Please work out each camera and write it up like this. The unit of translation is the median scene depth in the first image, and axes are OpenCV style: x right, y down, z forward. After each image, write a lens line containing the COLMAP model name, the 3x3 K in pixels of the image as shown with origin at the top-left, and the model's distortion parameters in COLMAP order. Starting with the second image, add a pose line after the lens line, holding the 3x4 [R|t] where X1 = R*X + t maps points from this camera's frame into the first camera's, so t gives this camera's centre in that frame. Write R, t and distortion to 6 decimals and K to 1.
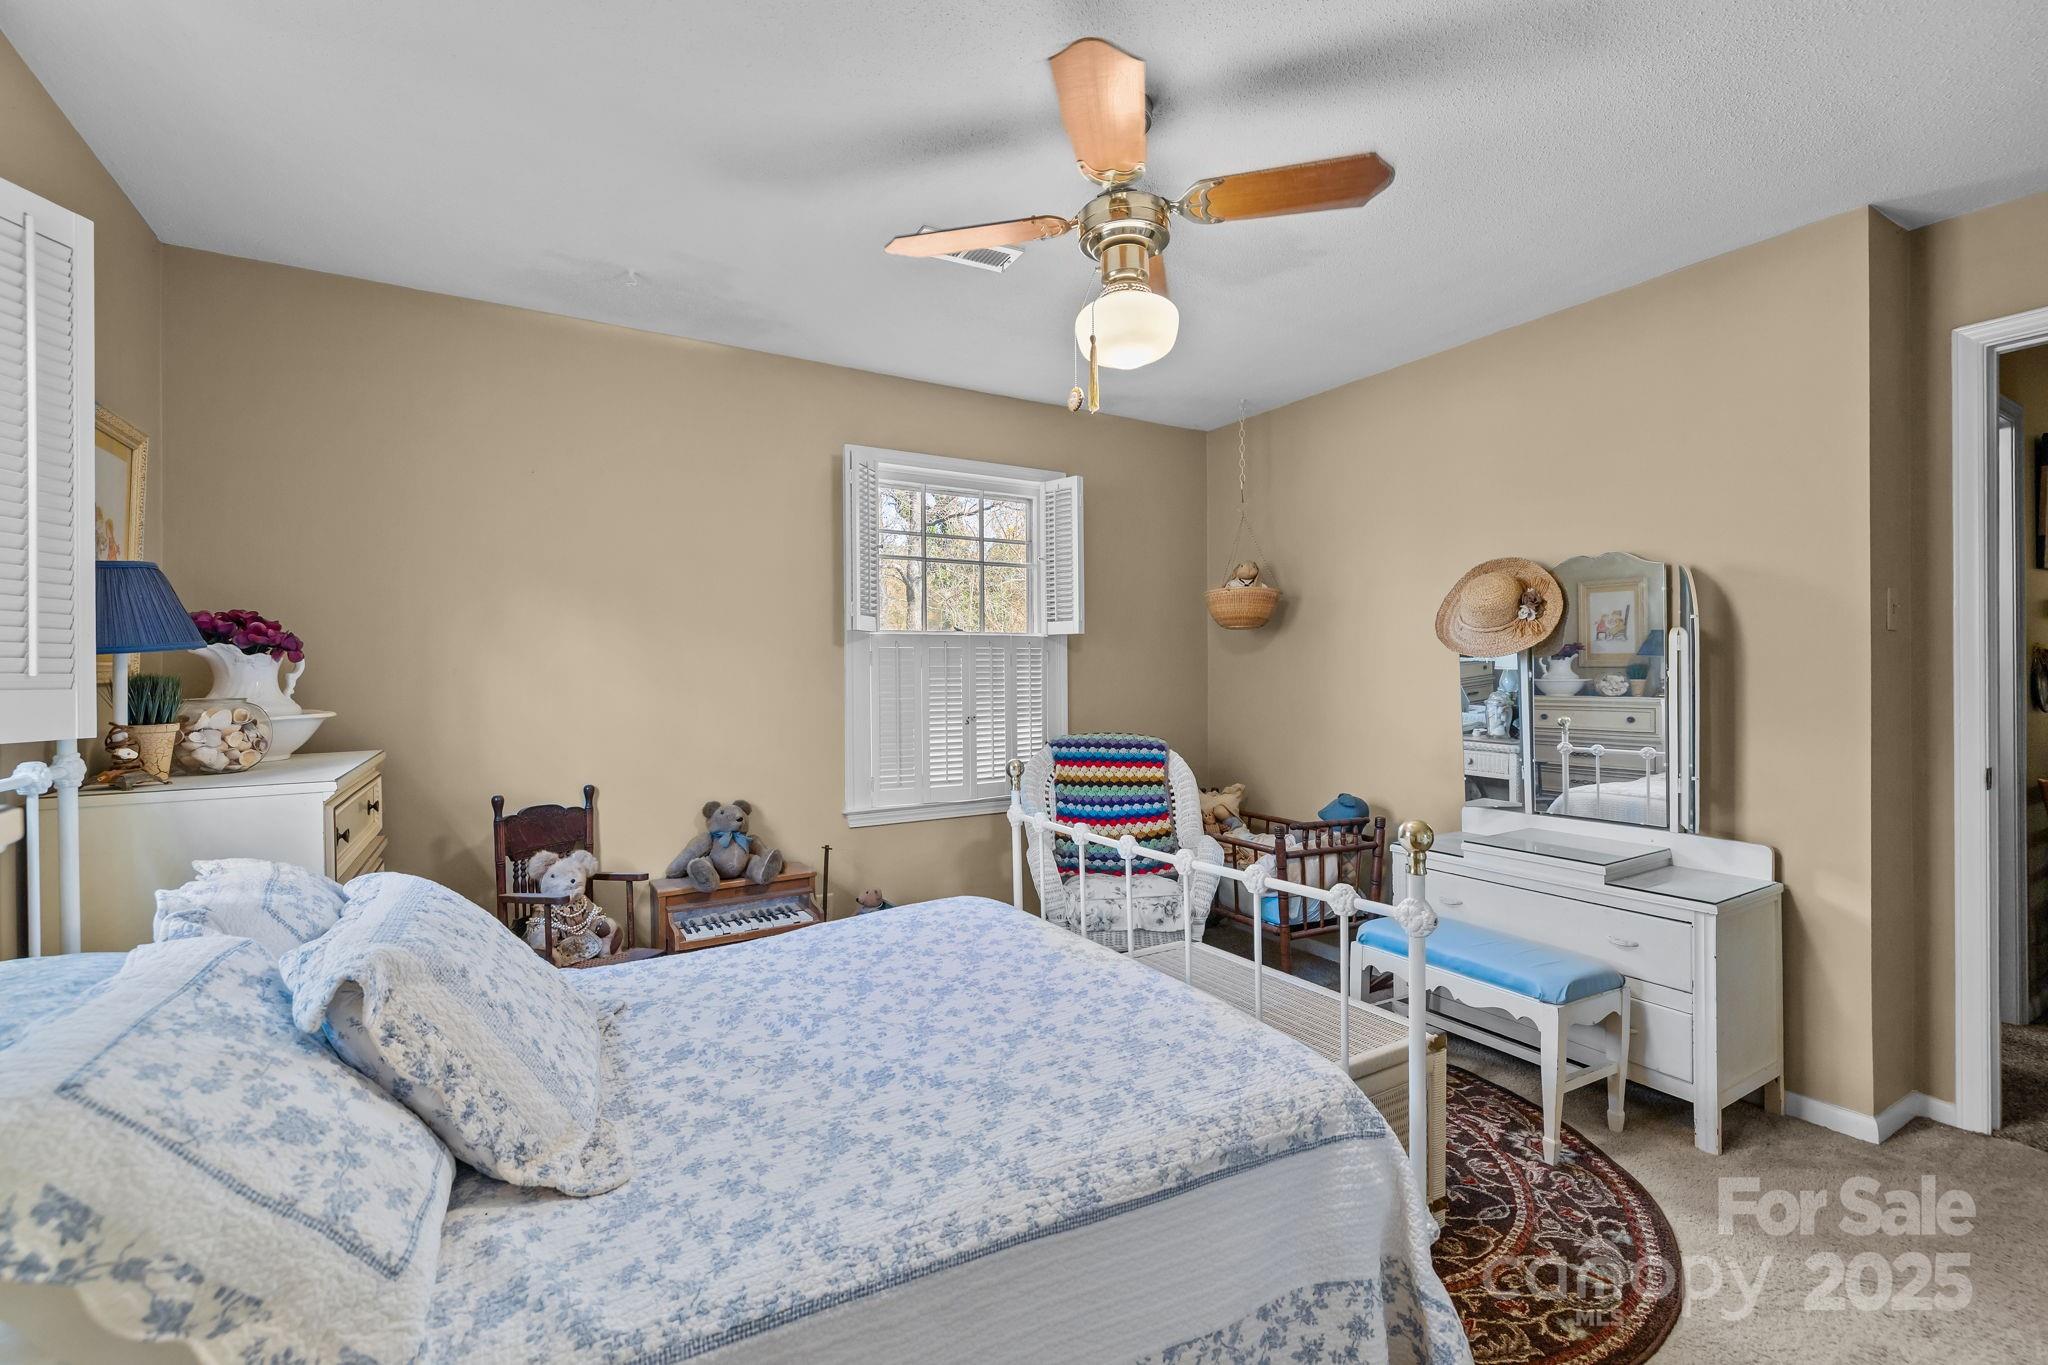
lens RADIAL K [[868.7, 0, 1023.1], [0, 868.7, 677.0], [0, 0, 1]] dist [-0.001145, -0.000080]
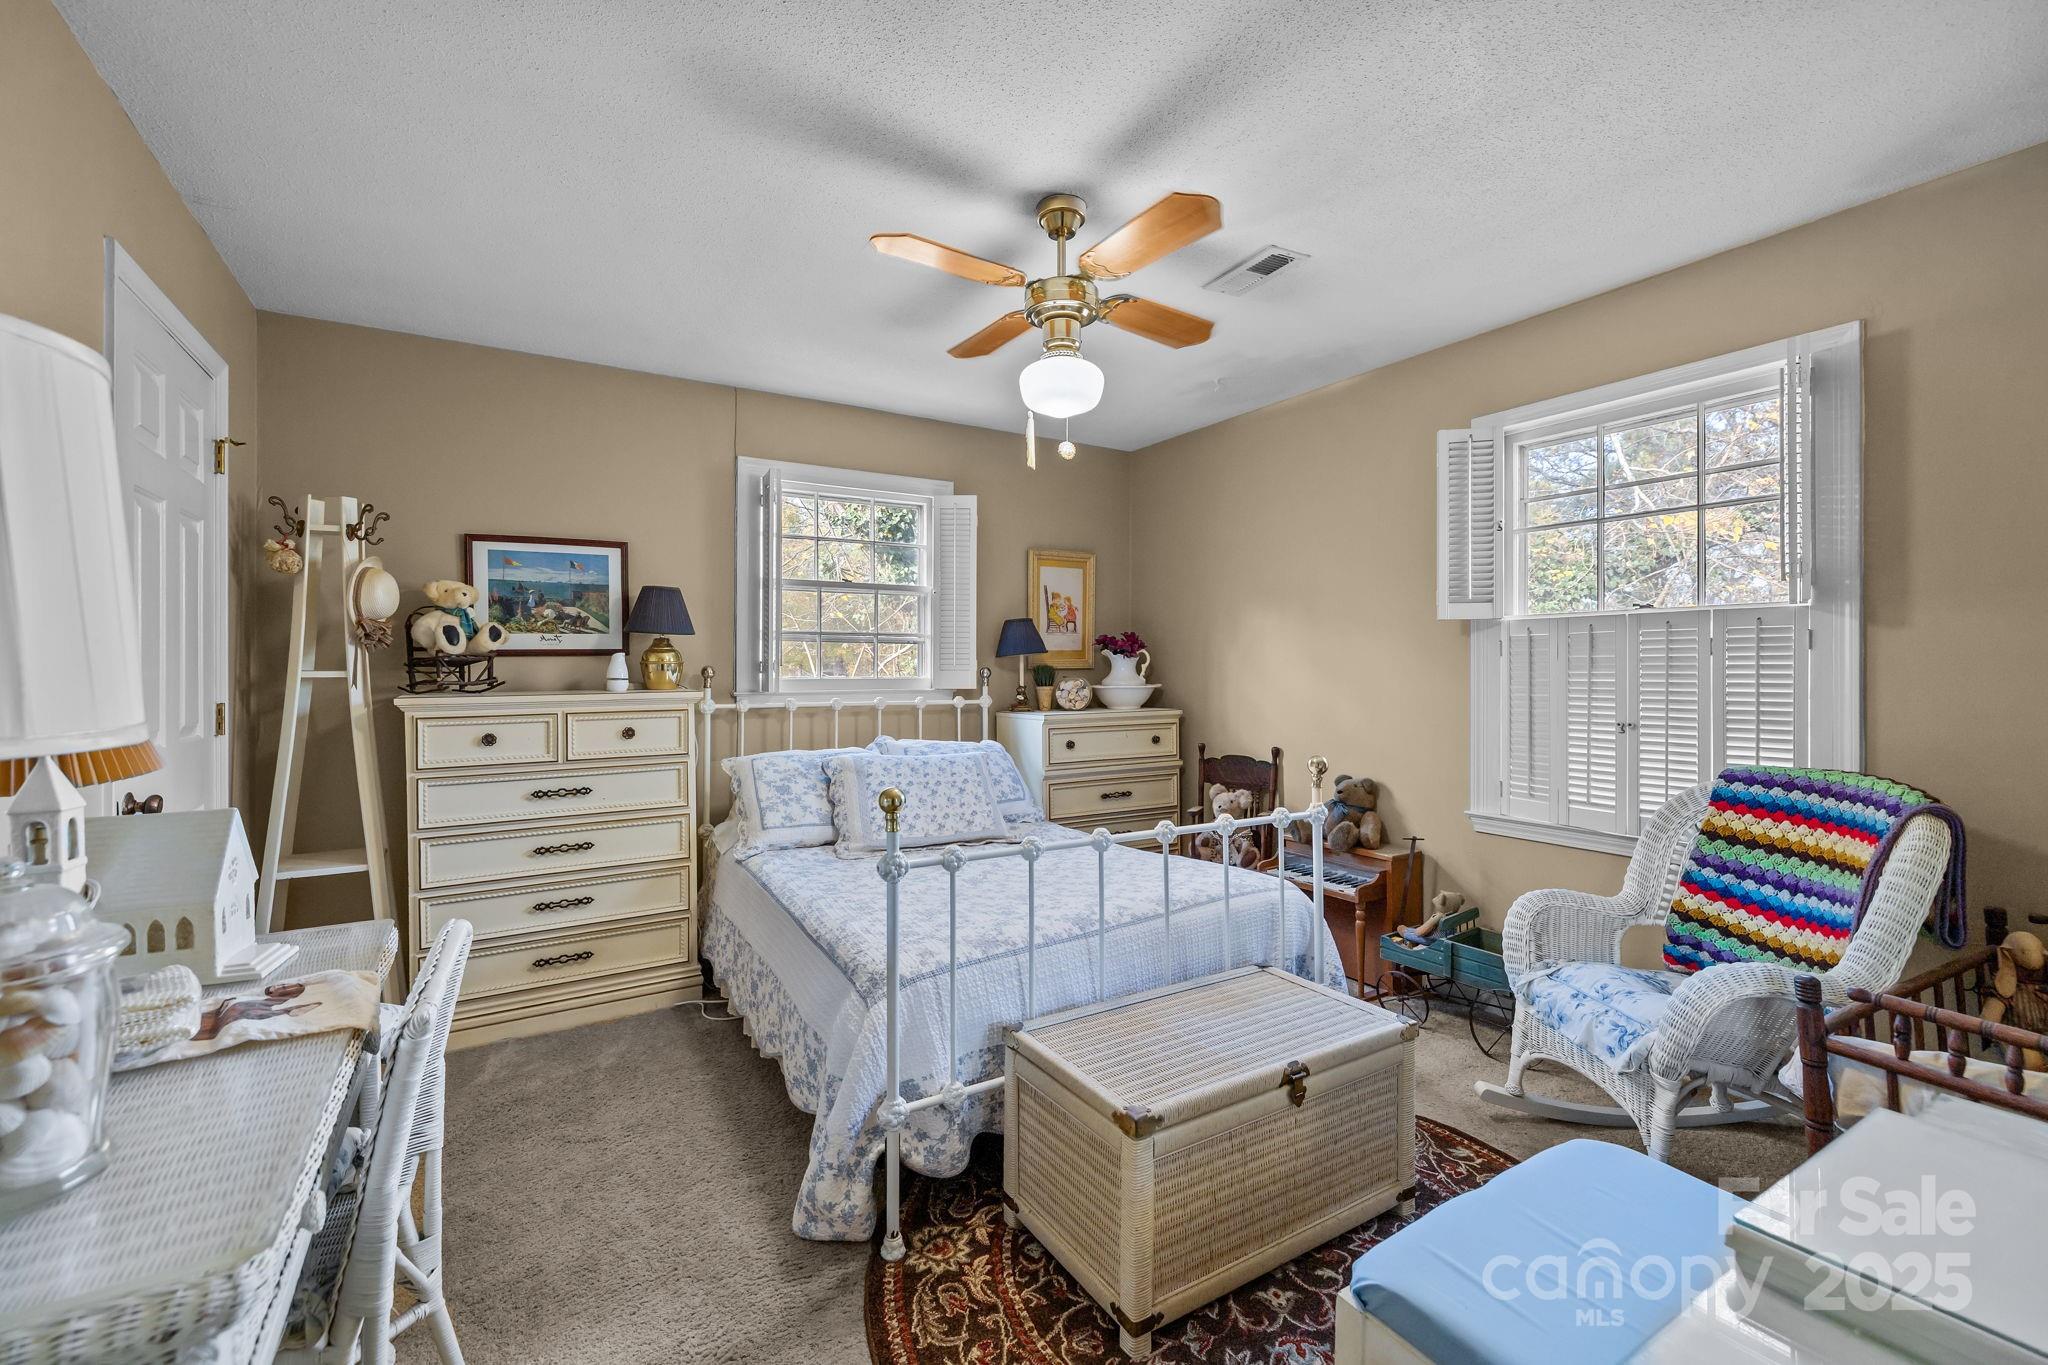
lens RADIAL K [[868.7, 0, 1026.1], [0, 868.7, 670.7], [0, 0, 1]] dist [-0.001145, -0.000080]
pose [[0.013119, 0.010414, -0.999860, 0.723299], [-0.002770, 0.999942, 0.010378, -0.006355], [0.999910, 0.002633, 0.013147, 0.508457]]
